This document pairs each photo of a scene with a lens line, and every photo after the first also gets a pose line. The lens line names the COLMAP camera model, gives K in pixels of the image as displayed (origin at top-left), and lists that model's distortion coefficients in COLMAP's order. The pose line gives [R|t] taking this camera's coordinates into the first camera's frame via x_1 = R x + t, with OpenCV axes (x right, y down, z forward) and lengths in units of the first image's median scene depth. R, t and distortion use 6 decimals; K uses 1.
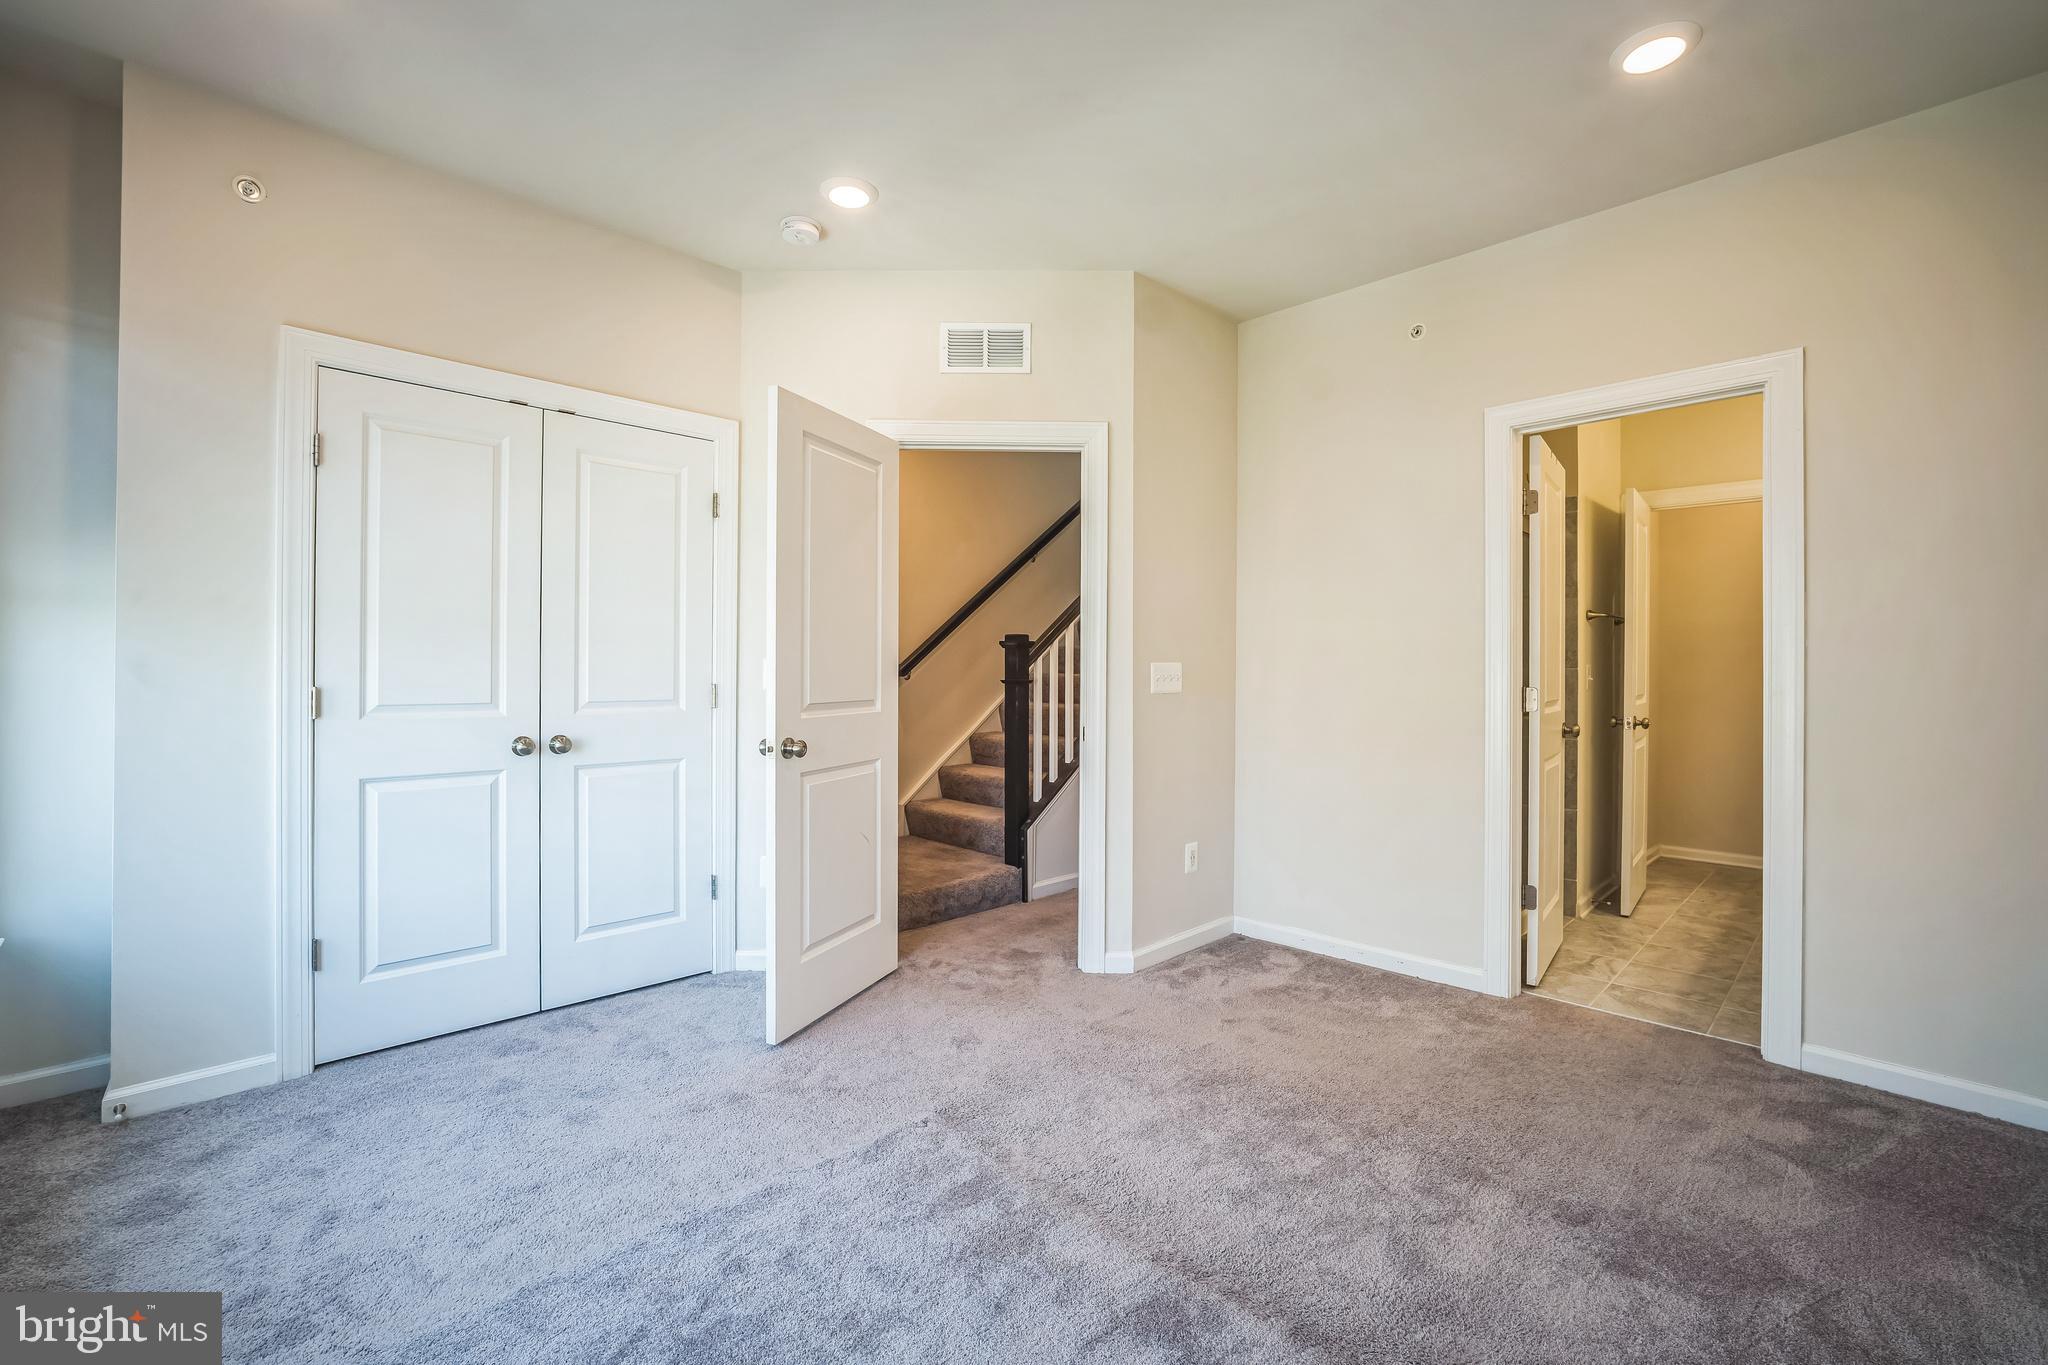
lens RADIAL K [[861.6, 0, 1024.0], [0, 861.6, 682.5], [0, 0, 1]] dist [0.001935, 0.000478]
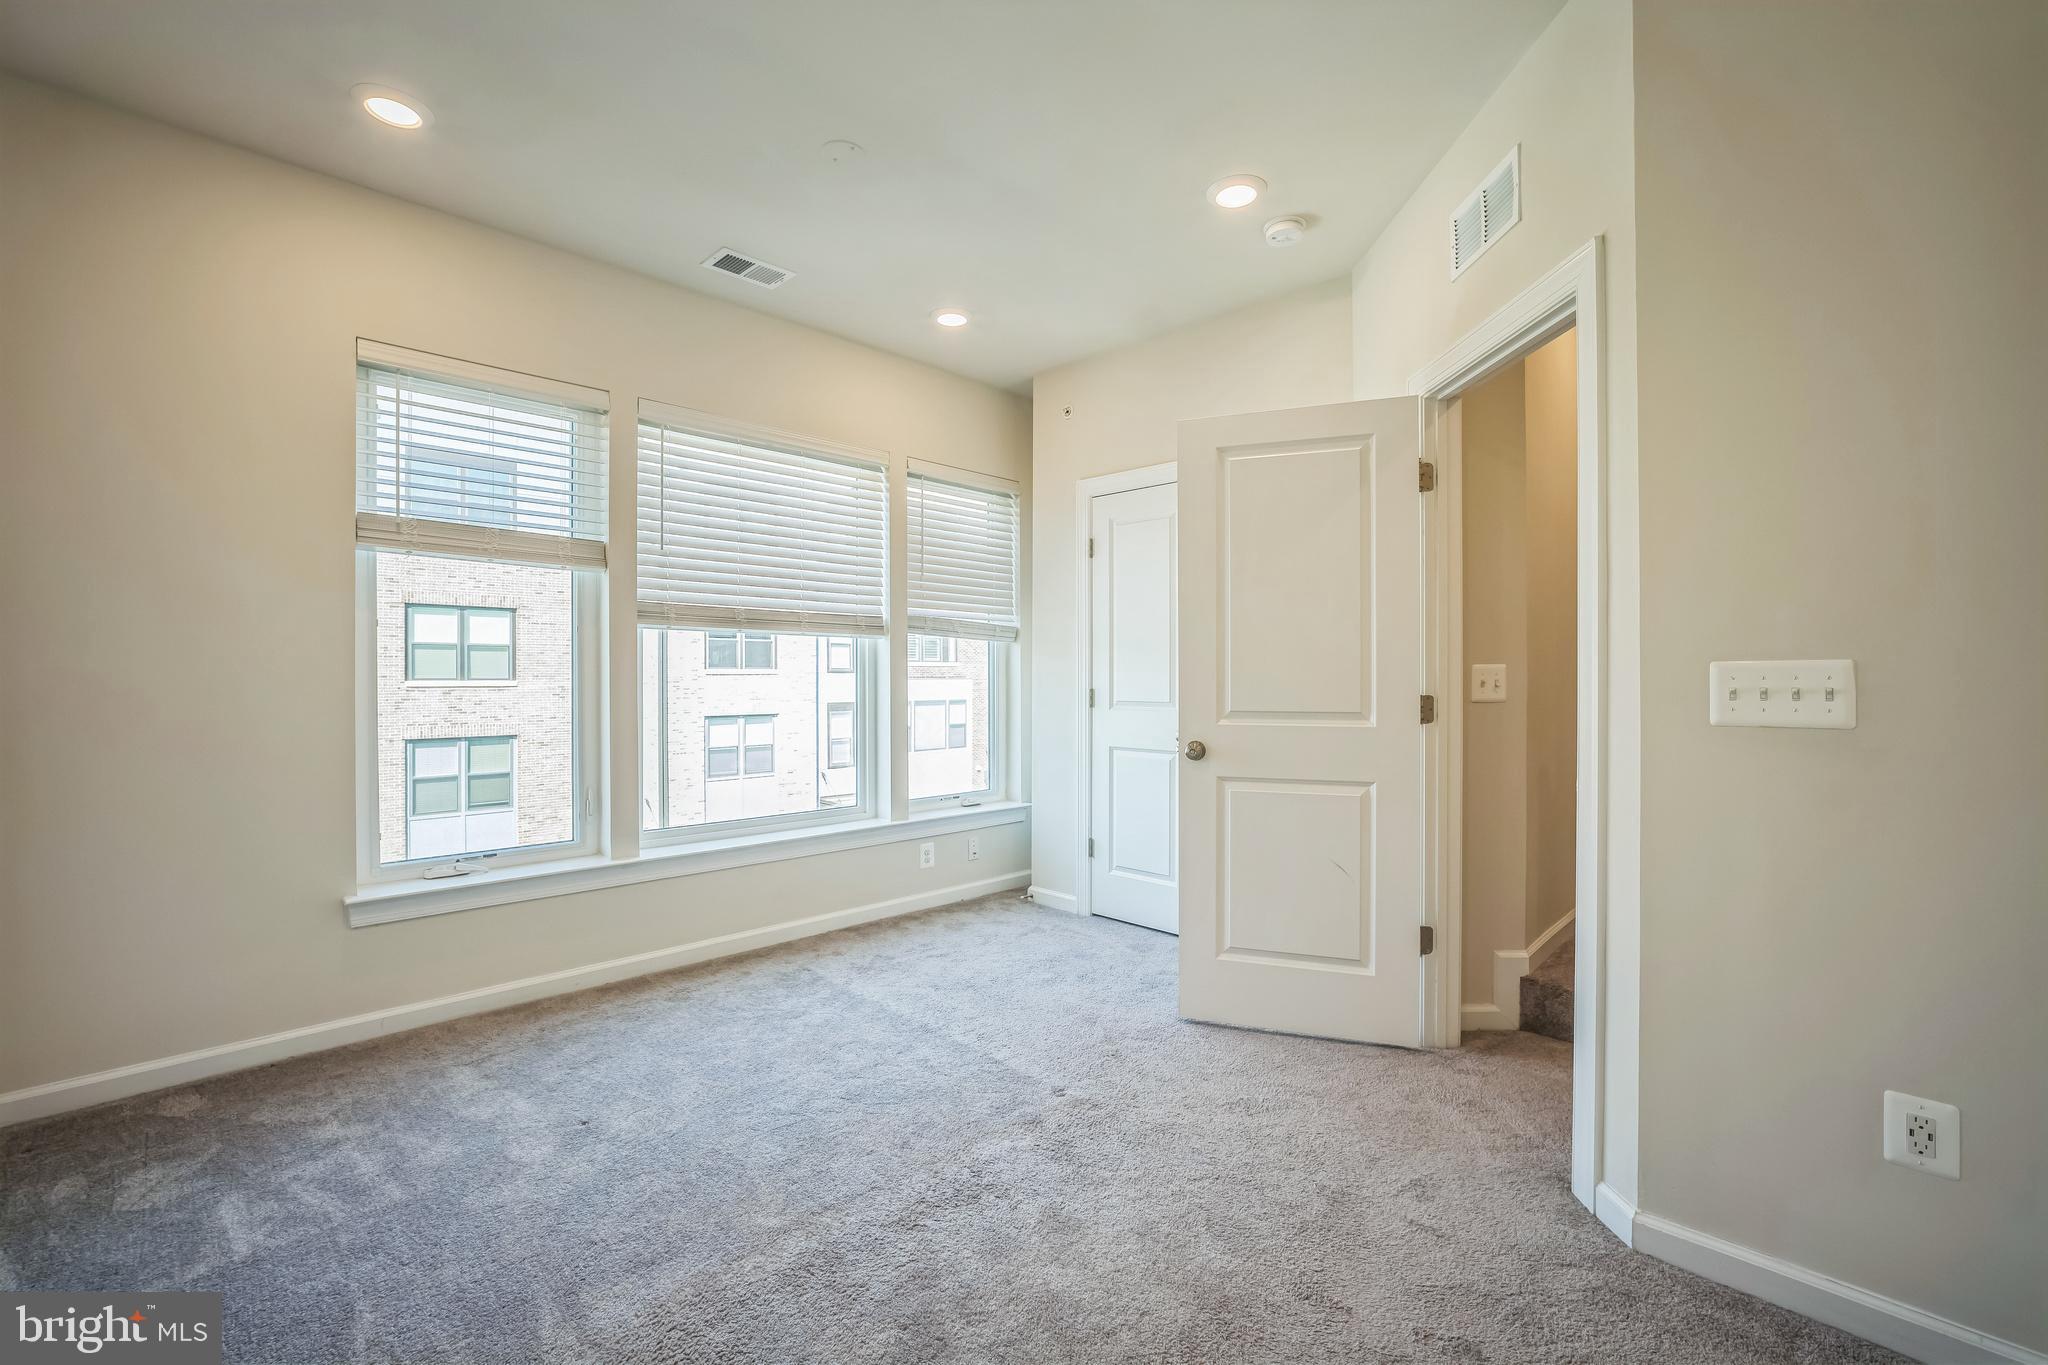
lens RADIAL K [[890.1, 0, 1024.0], [0, 890.1, 682.5], [0, 0, 1]] dist [-0.000954, -0.000119]
pose [[0.010059, 0.004448, -0.999940, 0.902453], [-0.010450, 0.999936, 0.004343, -0.012613], [0.999895, 0.010406, 0.010104, 0.835464]]
